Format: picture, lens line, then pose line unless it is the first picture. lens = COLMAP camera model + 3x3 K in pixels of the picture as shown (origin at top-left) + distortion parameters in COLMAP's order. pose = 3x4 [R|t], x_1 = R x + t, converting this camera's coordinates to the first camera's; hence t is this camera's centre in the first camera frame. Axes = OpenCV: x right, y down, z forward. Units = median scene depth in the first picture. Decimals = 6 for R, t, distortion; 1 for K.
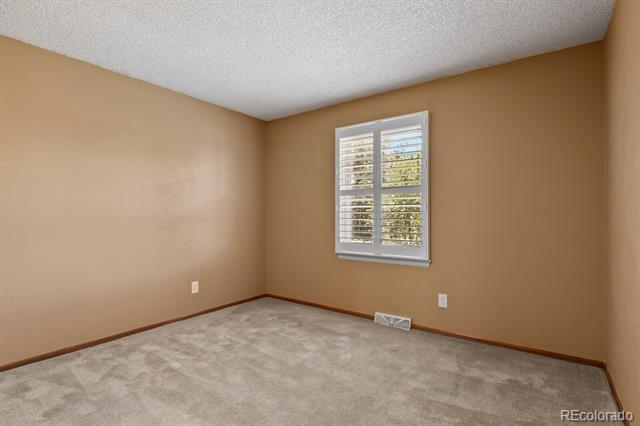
lens RADIAL K [[314.1, 0, 323.2], [0, 314.1, 215.4], [0, 0, 1]] dist [-0.003918, -0.001636]
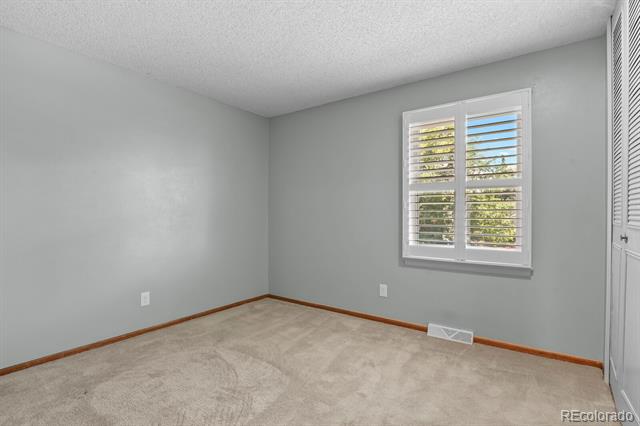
lens RADIAL K [[314.1, 0, 317.1], [0, 314.1, 210.3], [0, 0, 1]] dist [-0.003918, -0.001636]
pose [[0.999973, 0.002478, 0.006982, -0.192399], [-0.002408, 0.999947, -0.009964, -0.000832], [-0.007006, 0.009947, 0.999926, 0.144127]]
